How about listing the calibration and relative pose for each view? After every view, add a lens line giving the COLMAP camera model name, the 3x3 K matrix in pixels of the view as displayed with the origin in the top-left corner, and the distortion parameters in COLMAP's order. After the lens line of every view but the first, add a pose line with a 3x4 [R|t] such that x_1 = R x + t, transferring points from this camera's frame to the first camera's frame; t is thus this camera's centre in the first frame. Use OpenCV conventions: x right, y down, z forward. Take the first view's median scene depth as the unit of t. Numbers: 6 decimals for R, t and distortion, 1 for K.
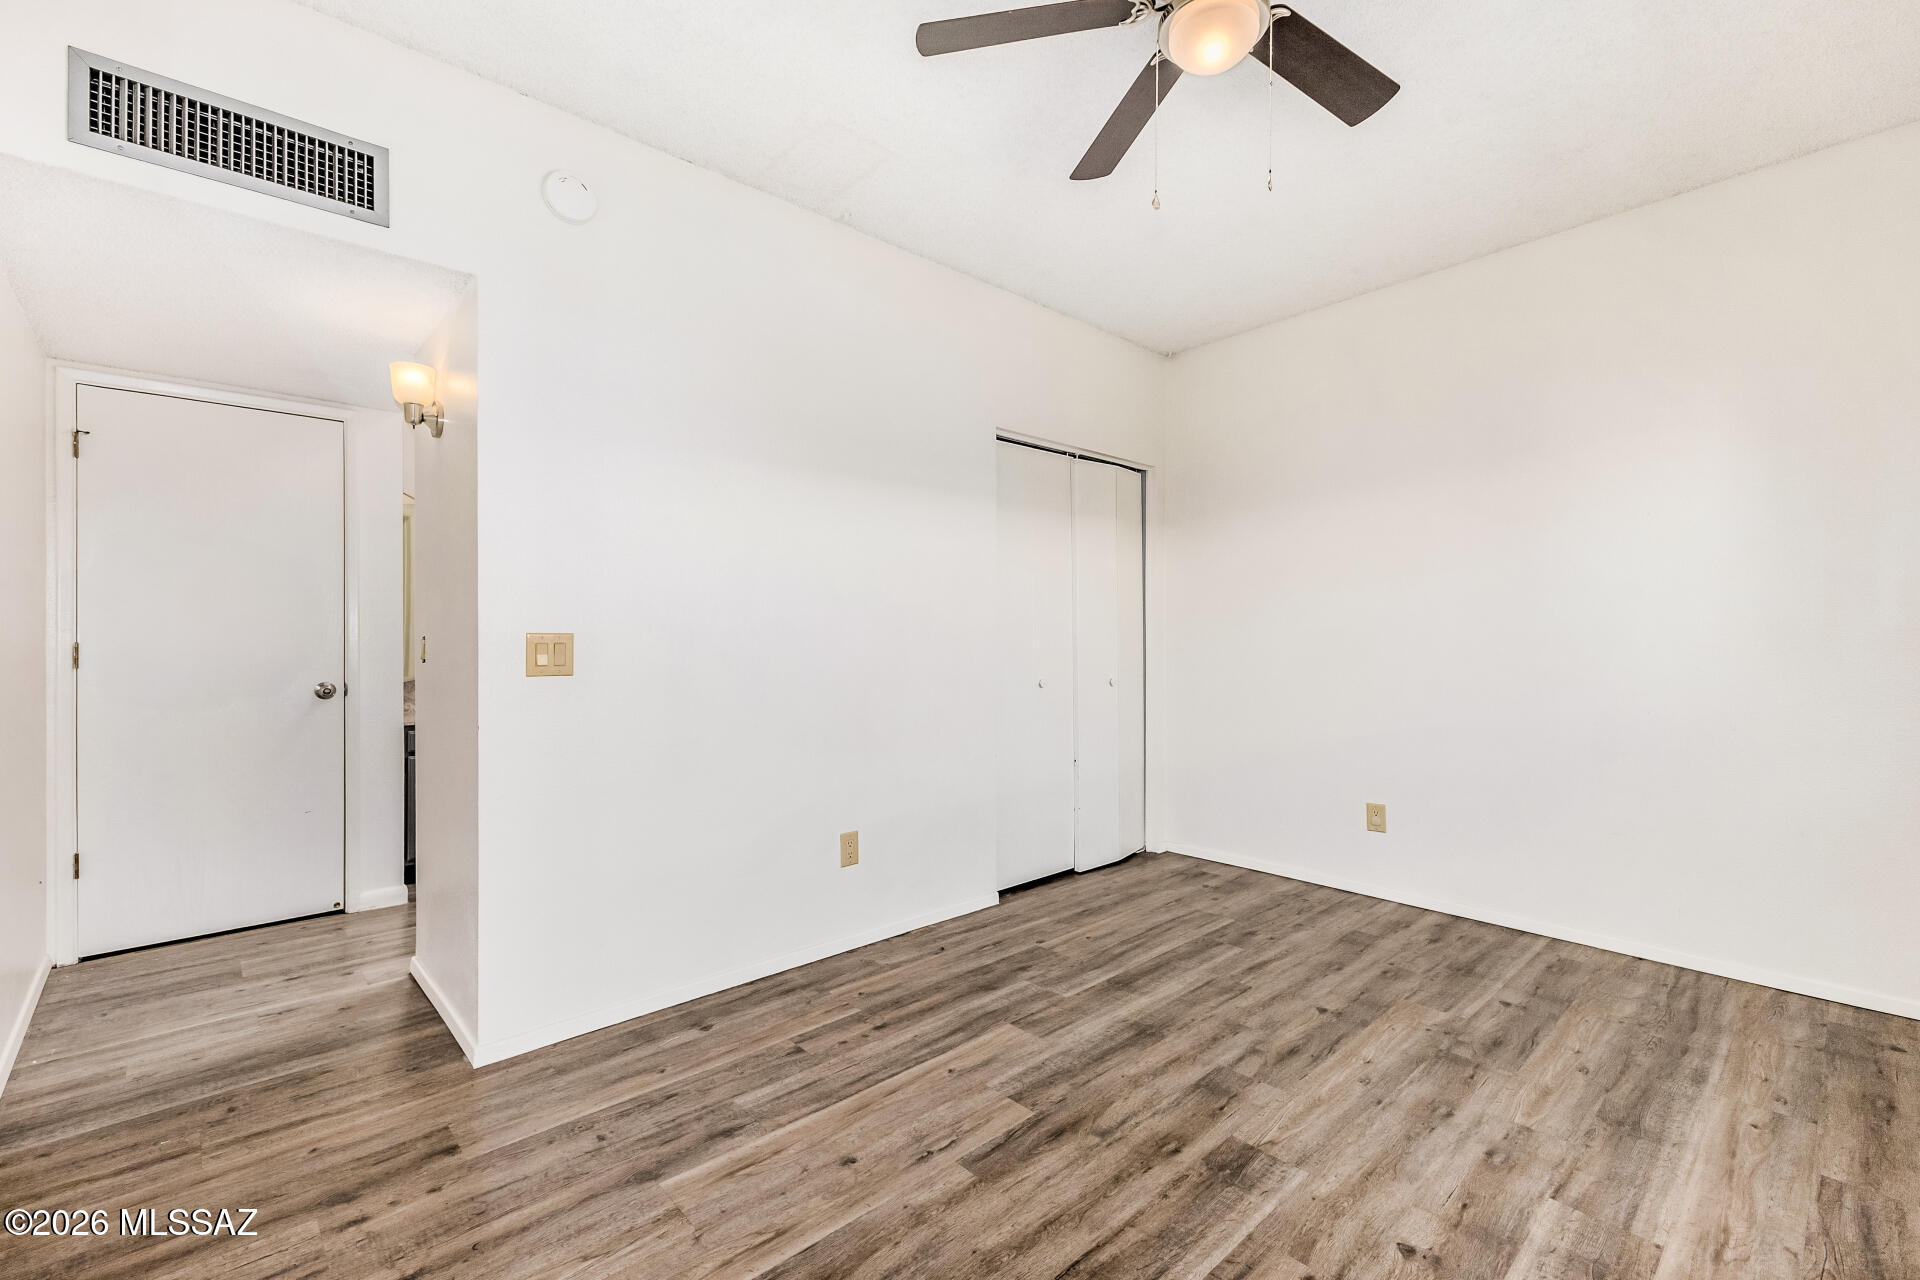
lens RADIAL K [[829.5, 0, 959.0], [0, 829.5, 631.5], [0, 0, 1]] dist [0.010131, -0.002086]
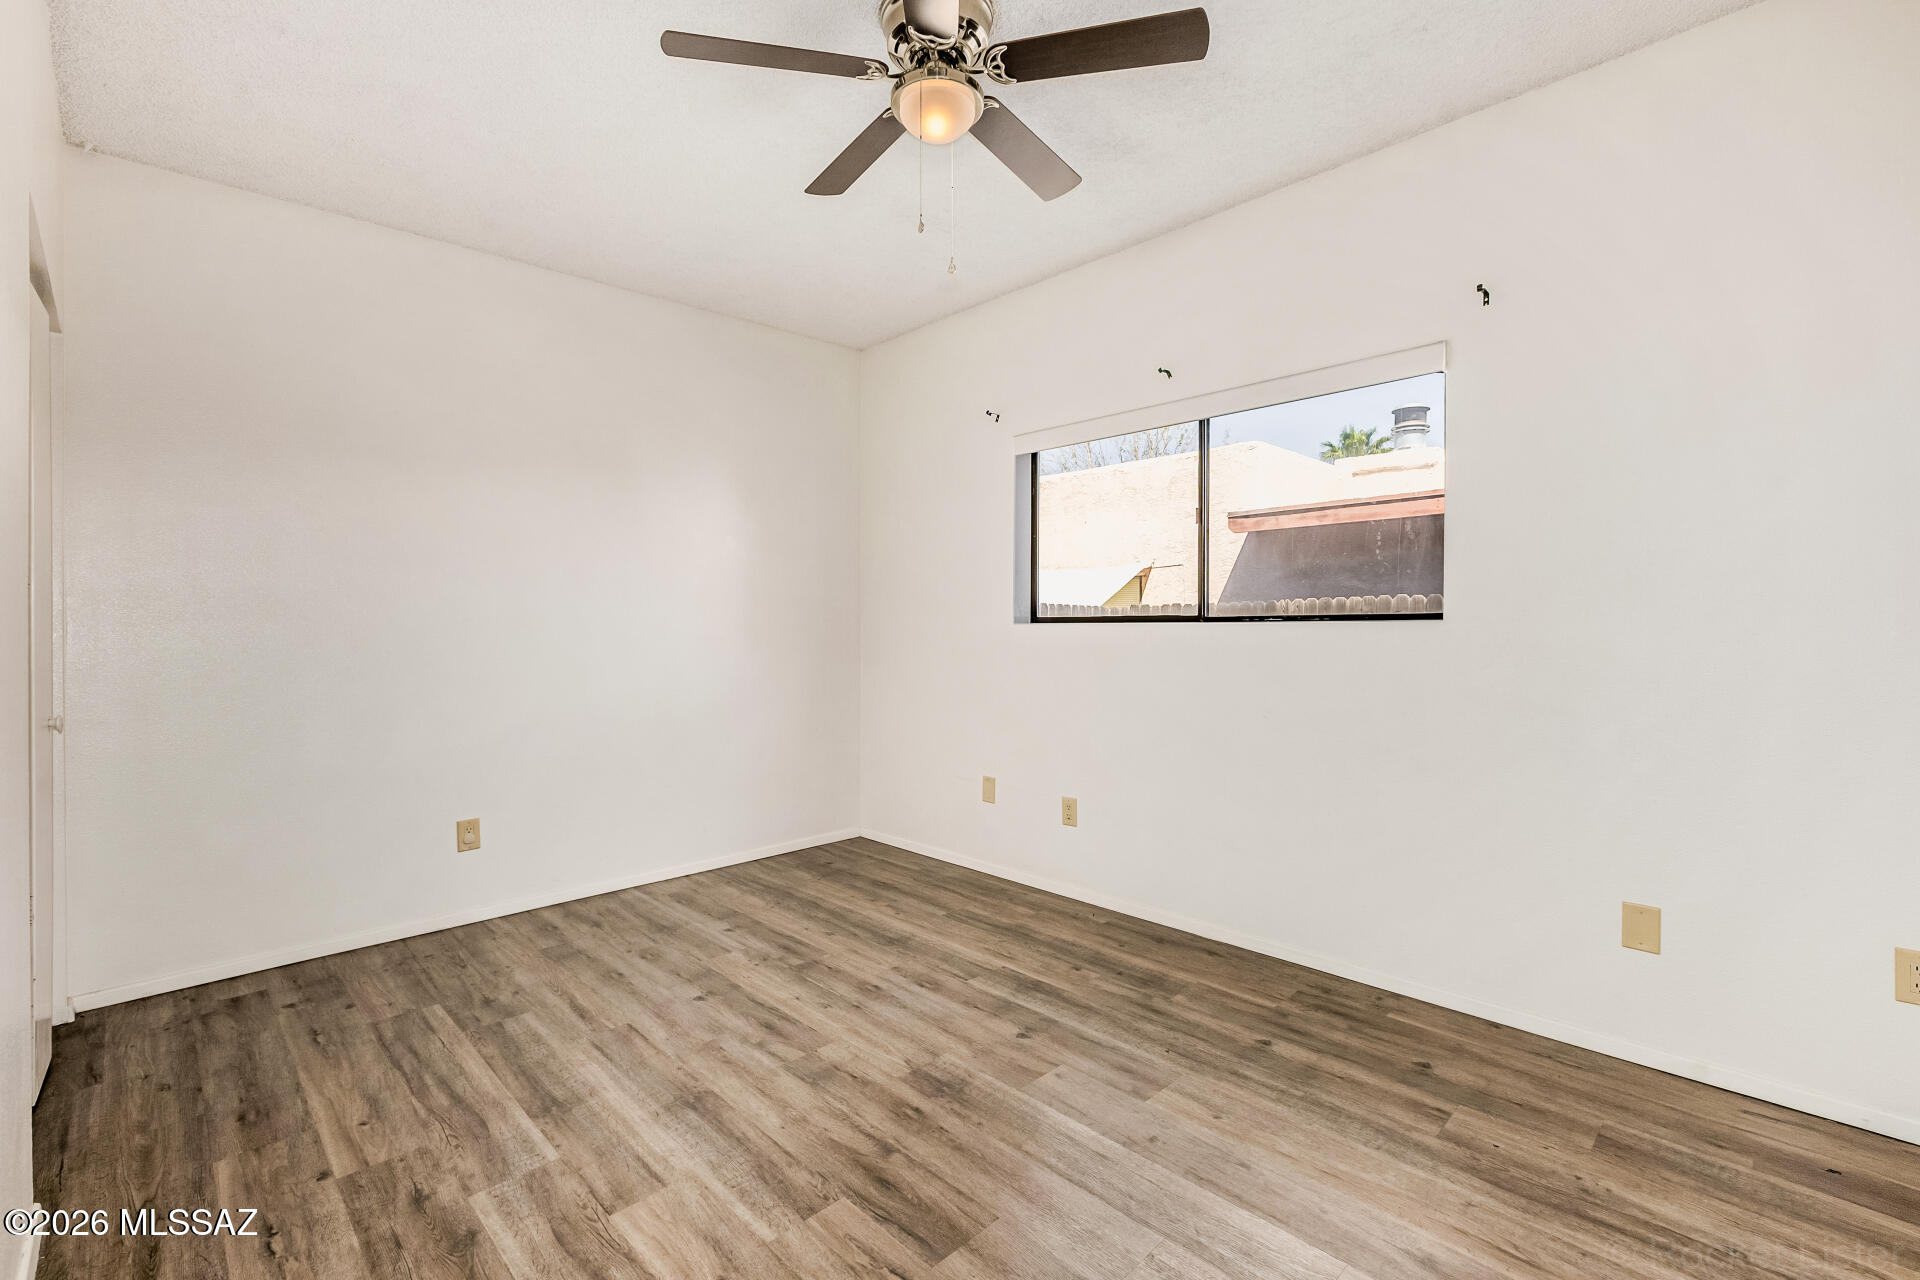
lens RADIAL K [[829.5, 0, 957.7], [0, 829.5, 632.3], [0, 0, 1]] dist [0.010131, -0.002086]
pose [[-0.032708, -0.006983, 0.999441, -0.651154], [-0.001935, 0.999974, 0.006924, -0.006073], [-0.999463, -0.001708, -0.032721, 0.778588]]
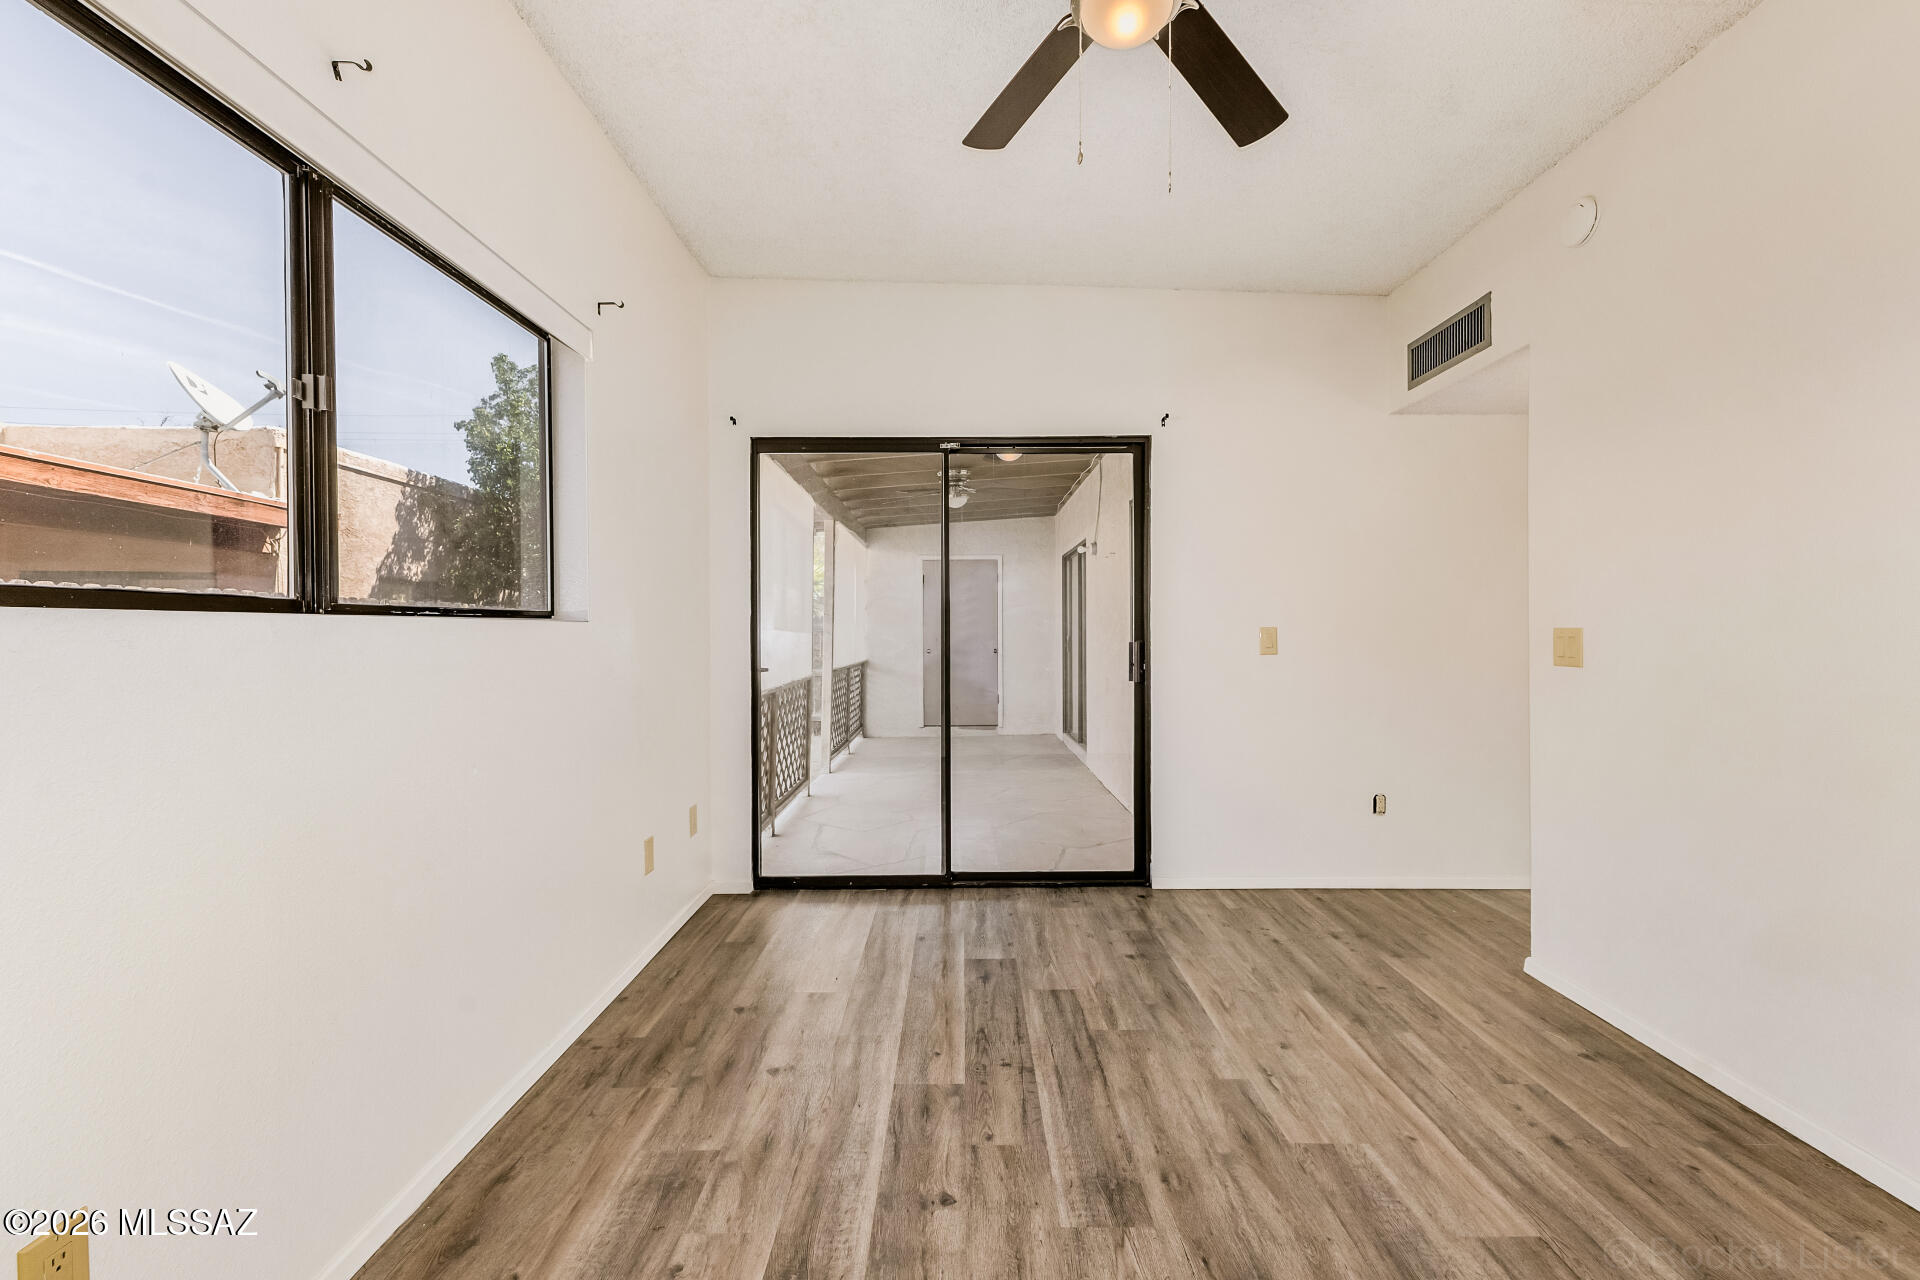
lens RADIAL K [[829.5, 0, 968.8], [0, 829.5, 638.7], [0, 0, 1]] dist [0.010131, -0.002086]
pose [[-0.671509, 0.010238, -0.740925, 0.871641], [0.005263, 0.999945, 0.009047, 0.002435], [0.740977, 0.002175, -0.671526, 1.160824]]
